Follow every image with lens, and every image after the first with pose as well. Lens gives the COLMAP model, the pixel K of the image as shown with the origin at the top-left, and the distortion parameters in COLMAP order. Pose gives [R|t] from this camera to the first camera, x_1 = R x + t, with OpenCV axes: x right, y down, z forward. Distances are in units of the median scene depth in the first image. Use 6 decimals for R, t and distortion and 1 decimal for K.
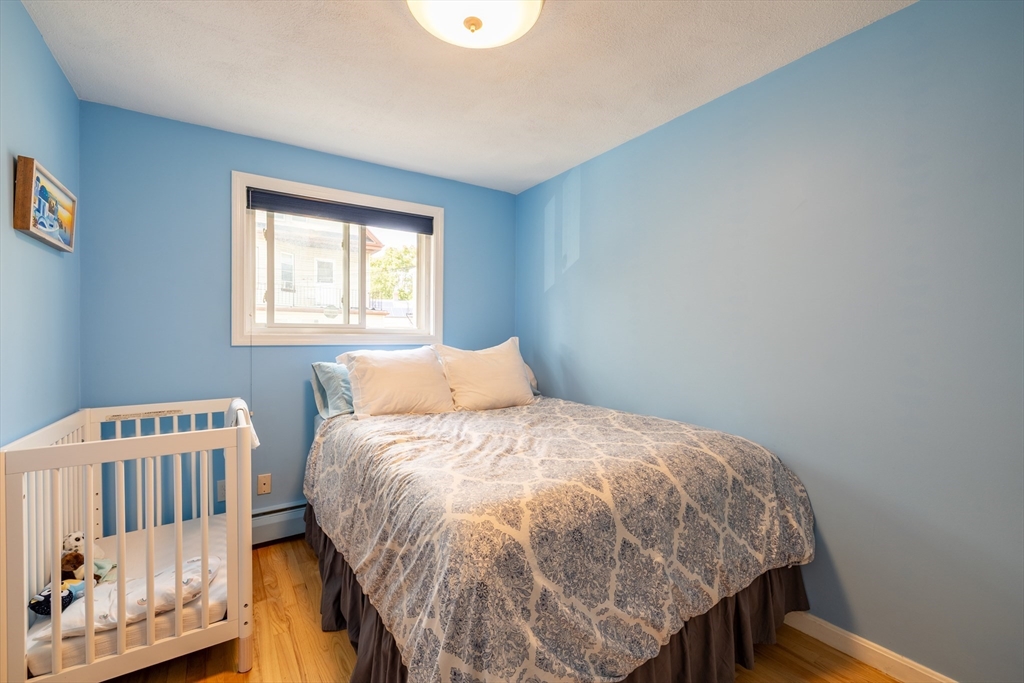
lens RADIAL K [[429.6, 0, 506.1], [0, 429.6, 340.5], [0, 0, 1]] dist [0.001063, 0.000048]
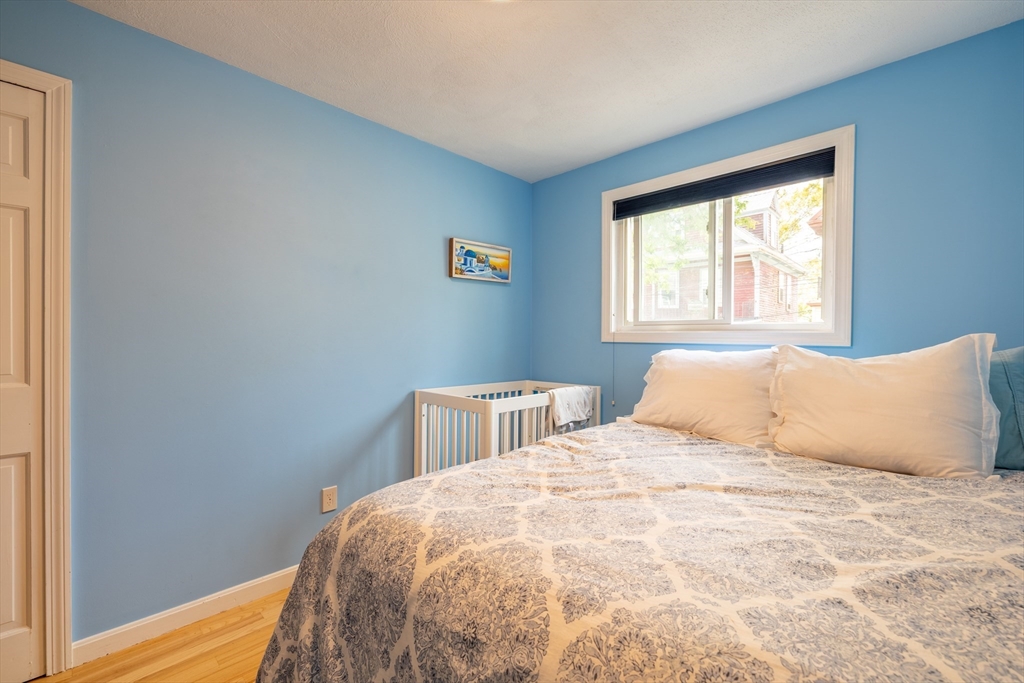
lens RADIAL K [[429.6, 0, 506.1], [0, 429.6, 340.5], [0, 0, 1]] dist [0.001063, 0.000048]
pose [[0.209531, 0.011944, -0.977729, 0.681433], [-0.010264, 0.999897, 0.010016, -0.000532], [0.977748, 0.007936, 0.209632, 0.743323]]
